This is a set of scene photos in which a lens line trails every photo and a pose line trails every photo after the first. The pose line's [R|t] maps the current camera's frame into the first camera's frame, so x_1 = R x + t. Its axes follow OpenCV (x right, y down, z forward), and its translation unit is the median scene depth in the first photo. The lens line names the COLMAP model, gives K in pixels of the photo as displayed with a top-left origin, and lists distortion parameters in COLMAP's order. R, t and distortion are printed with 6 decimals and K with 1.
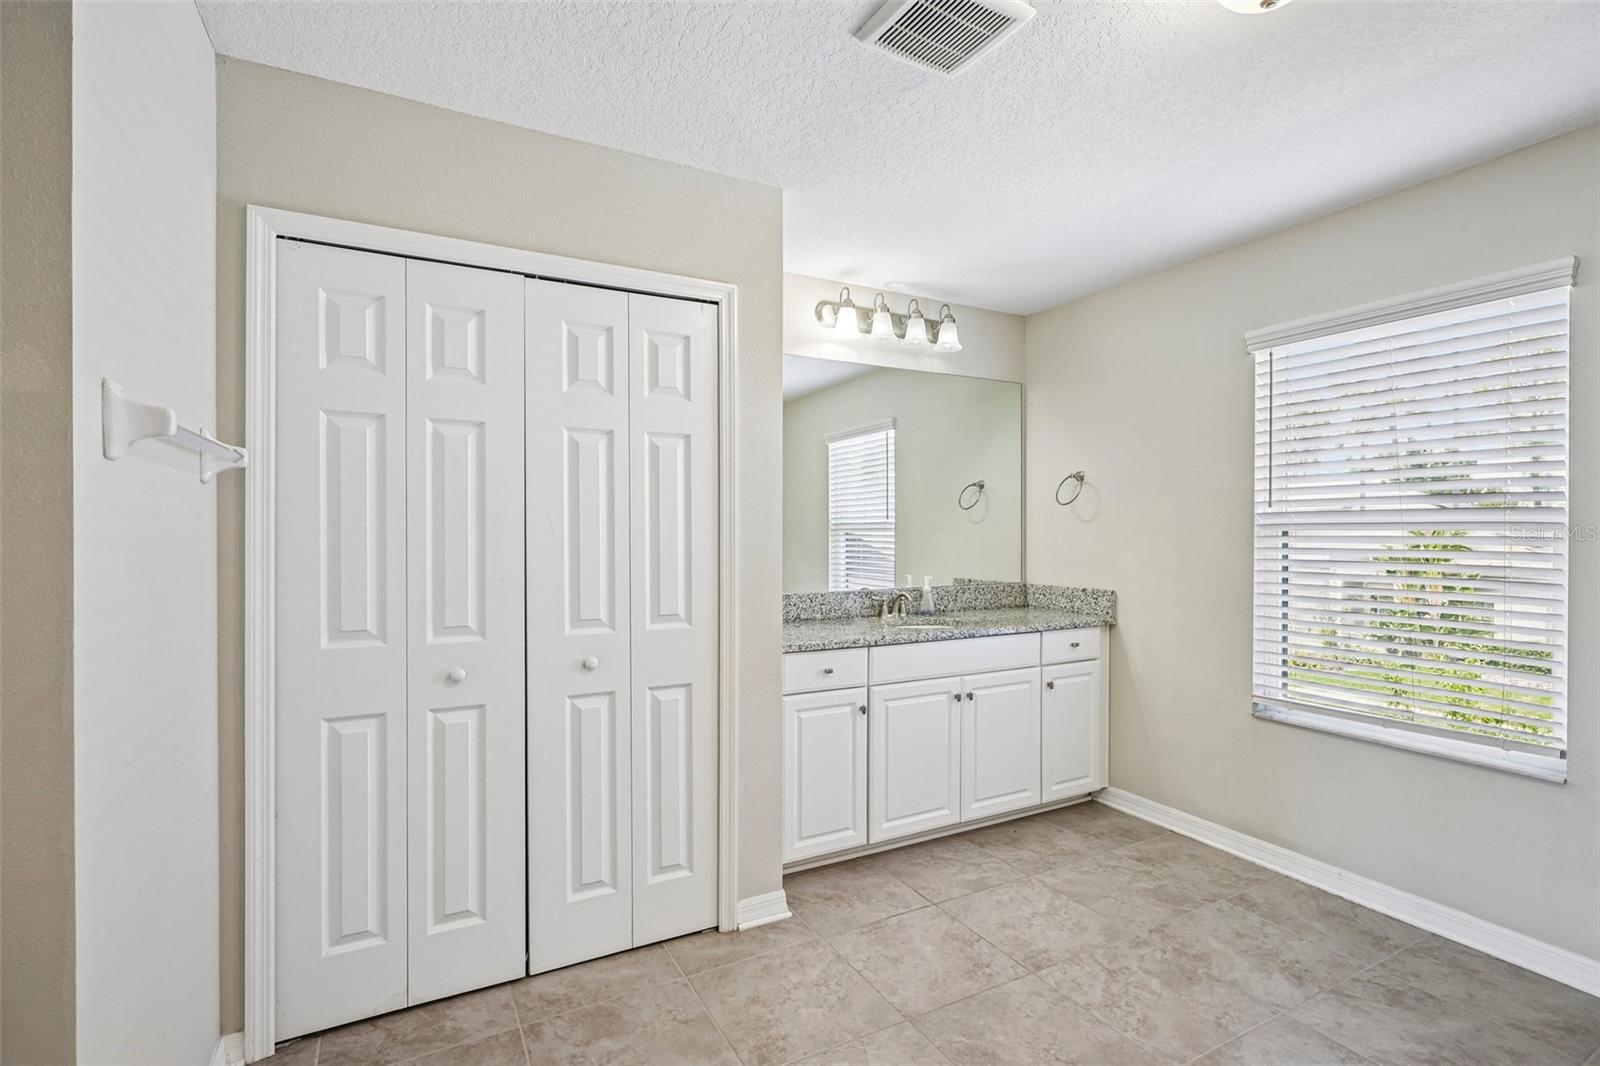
lens RADIAL K [[741.8, 0, 798.6], [0, 741.8, 535.2], [0, 0, 1]] dist [0.000616, -0.000511]
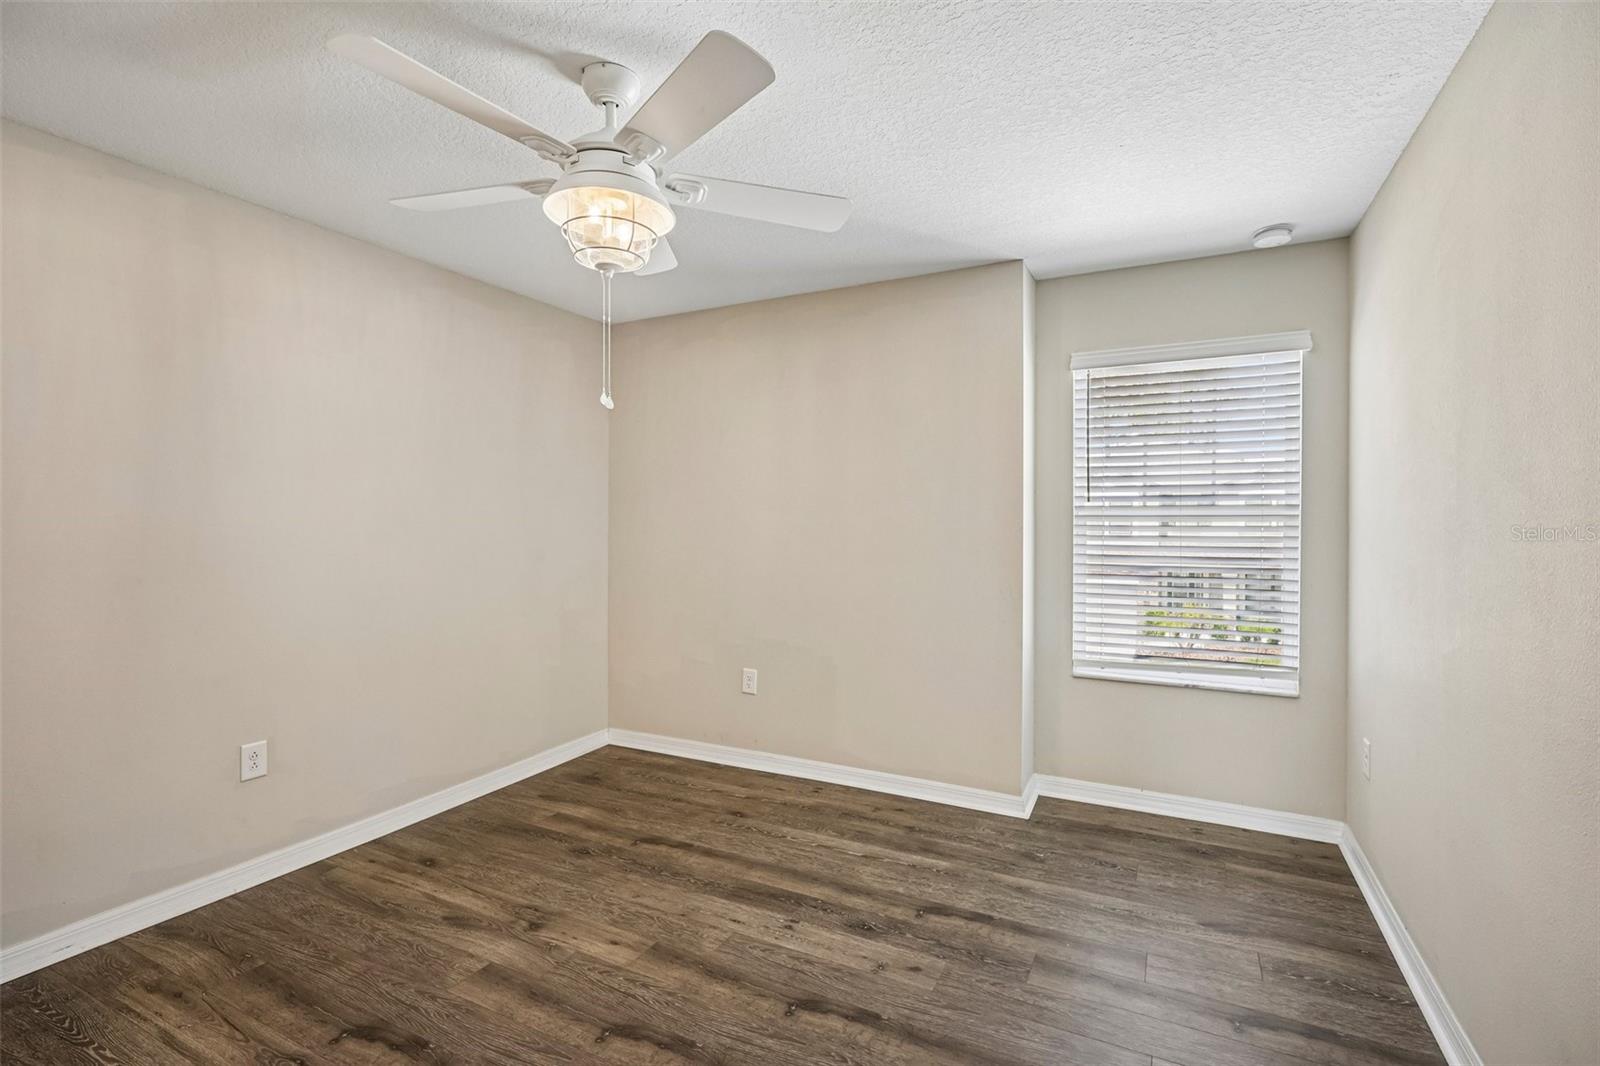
lens RADIAL K [[741.8, 0, 798.7], [0, 741.8, 529.1], [0, 0, 1]] dist [0.000616, -0.000511]
pose [[0.820464, -0.002667, 0.571692, -0.490270], [-0.000076, 0.999989, 0.004774, 0.000795], [-0.571698, -0.003961, 0.820455, 0.326888]]
